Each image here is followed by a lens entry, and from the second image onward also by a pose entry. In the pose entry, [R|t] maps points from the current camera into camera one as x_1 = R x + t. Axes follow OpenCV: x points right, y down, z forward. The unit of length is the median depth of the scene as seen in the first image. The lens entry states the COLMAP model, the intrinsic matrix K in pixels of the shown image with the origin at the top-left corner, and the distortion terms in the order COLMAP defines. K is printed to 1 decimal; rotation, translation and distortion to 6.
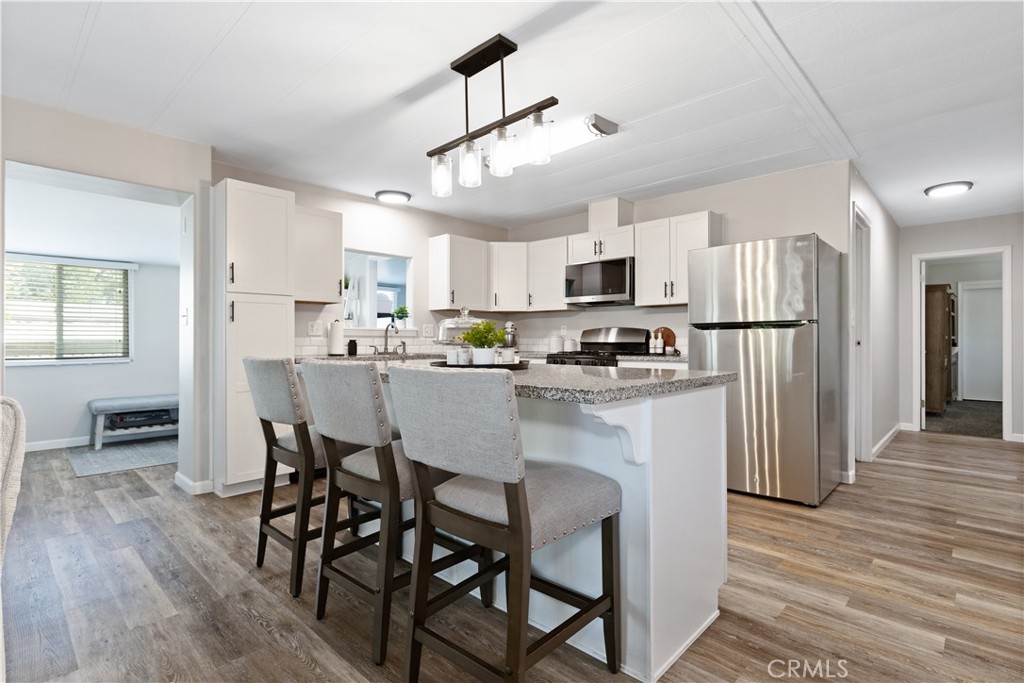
lens RADIAL K [[492.5, 0, 515.3], [0, 492.5, 337.7], [0, 0, 1]] dist [-0.004973, -0.000427]
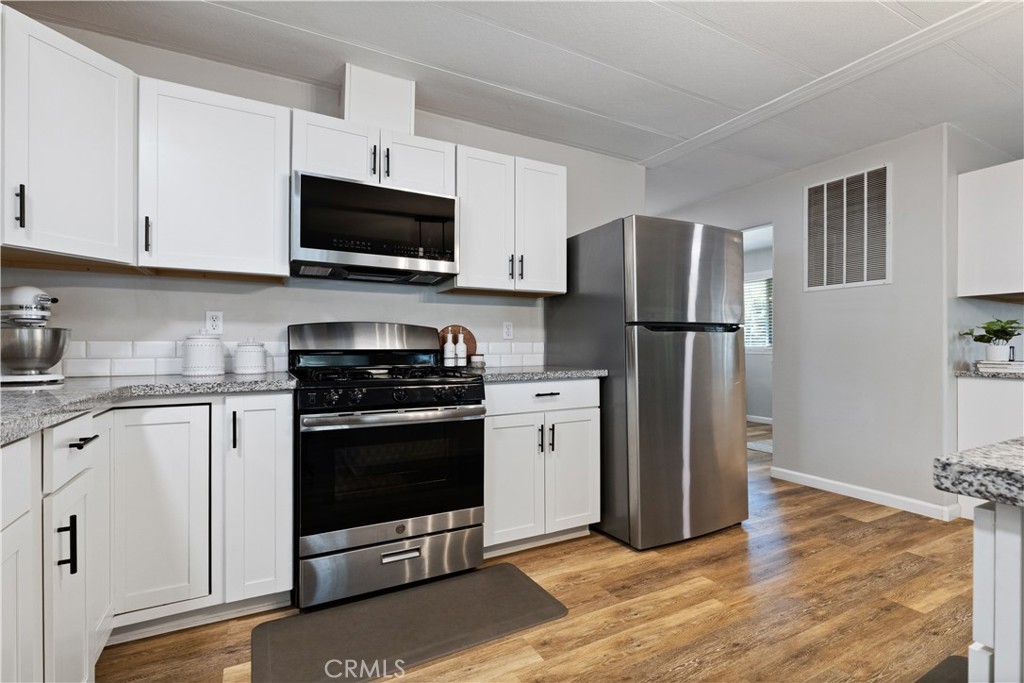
lens RADIAL K [[463.7, 0, 514.8], [0, 463.7, 342.2], [0, 0, 1]] dist [-0.010125, -0.000329]
pose [[0.311408, 0.002791, 0.950272, -0.243978], [-0.006933, 0.999976, -0.000665, 0.000787], [-0.950251, -0.006381, 0.311419, 0.752640]]
